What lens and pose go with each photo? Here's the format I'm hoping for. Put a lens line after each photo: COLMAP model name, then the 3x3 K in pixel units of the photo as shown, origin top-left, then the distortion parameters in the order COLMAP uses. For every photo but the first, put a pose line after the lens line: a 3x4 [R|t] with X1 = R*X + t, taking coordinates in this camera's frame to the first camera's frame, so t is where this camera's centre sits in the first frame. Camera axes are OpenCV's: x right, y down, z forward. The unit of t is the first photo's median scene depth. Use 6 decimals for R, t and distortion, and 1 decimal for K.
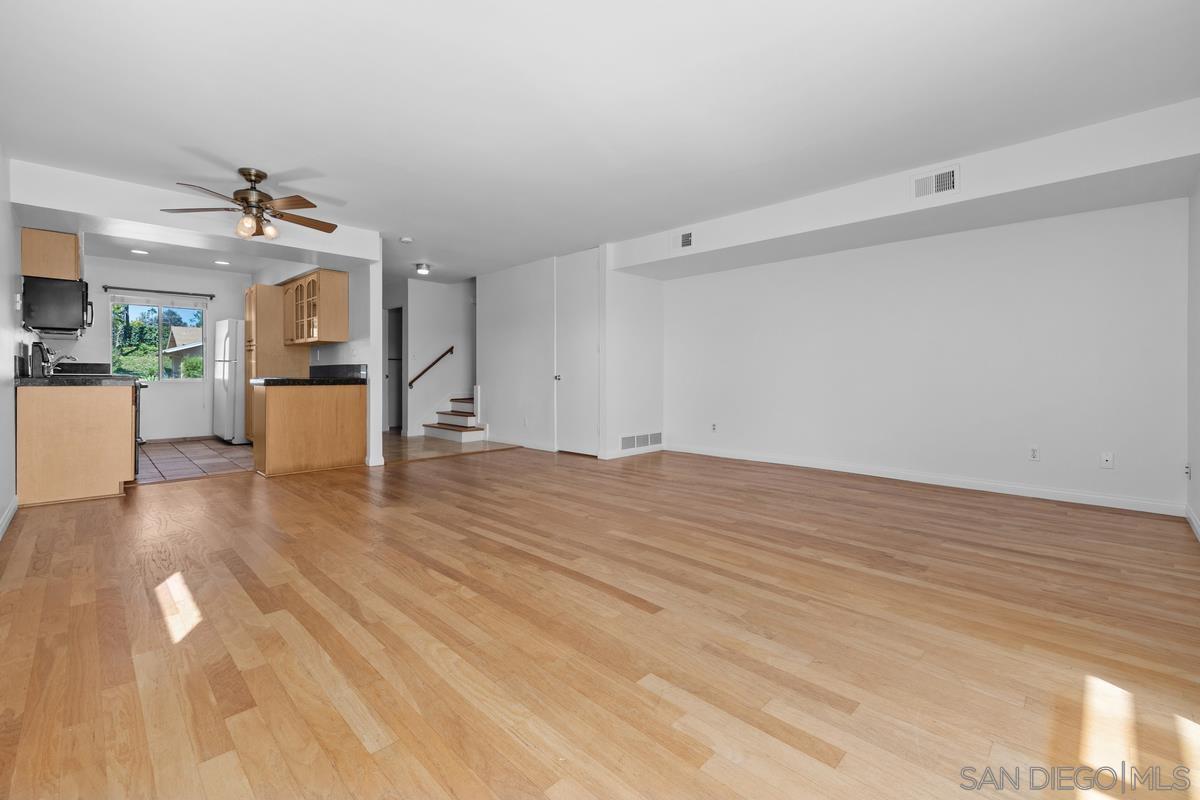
lens RADIAL K [[505.1, 0, 603.1], [0, 505.1, 377.5], [0, 0, 1]] dist [-0.037128, 0.000018]
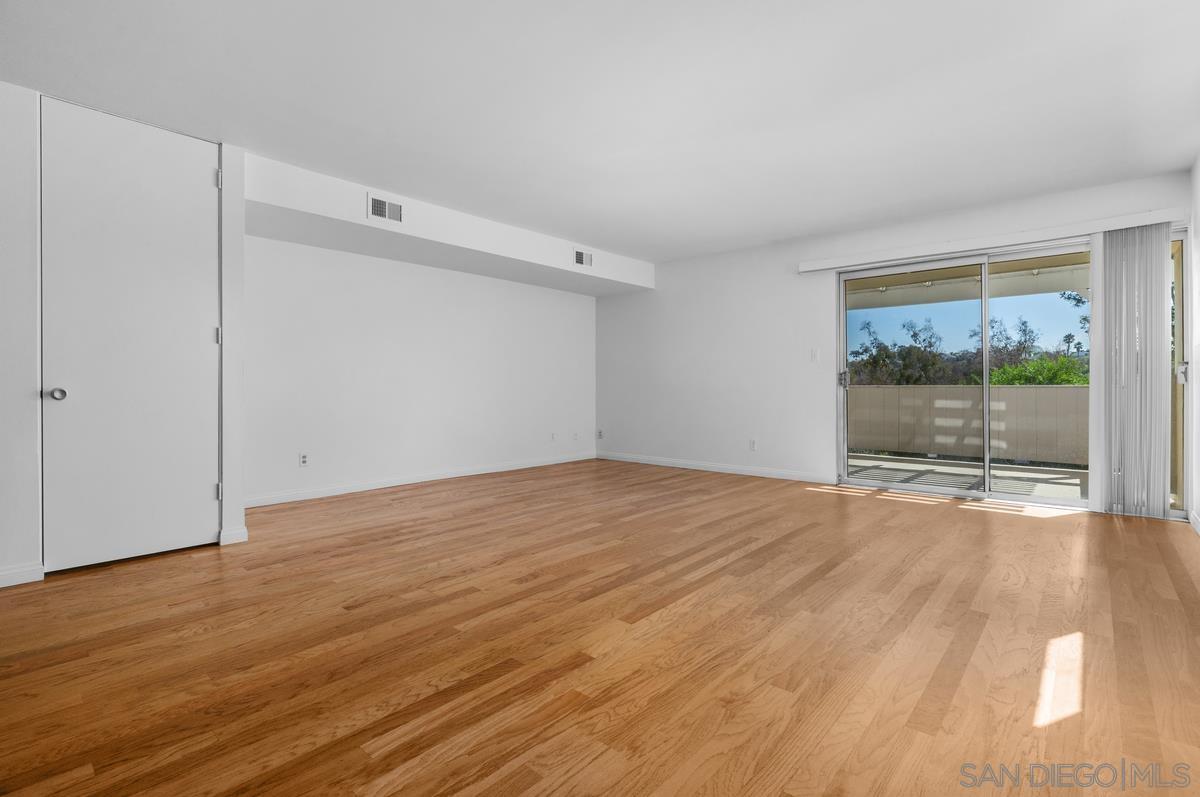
lens RADIAL K [[557.5, 0, 600.0], [0, 557.5, 398.5], [0, 0, 1]] dist [0.001091, -0.000145]
pose [[-0.051157, -0.019240, 0.998505, -1.257682], [0.001118, 0.999813, 0.019323, -0.009734], [-0.998690, 0.002105, -0.051126, 1.302456]]
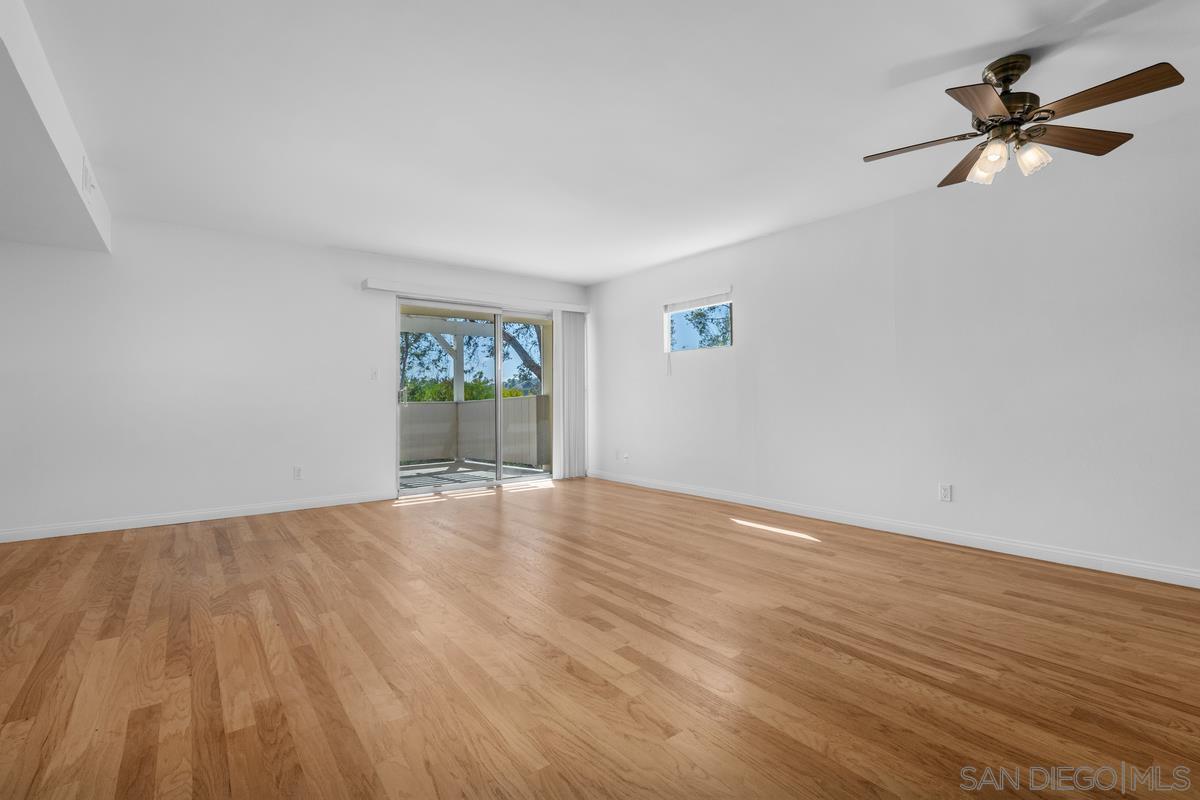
lens RADIAL K [[534.4, 0, 600.0], [0, 534.4, 400.0], [0, 0, 1]] dist [0.000719, 0.000352]
pose [[-0.990281, 0.002670, 0.139054, -0.370852], [0.001981, 0.999985, -0.005094, -0.018214], [-0.139066, -0.004769, -0.990272, 2.237076]]
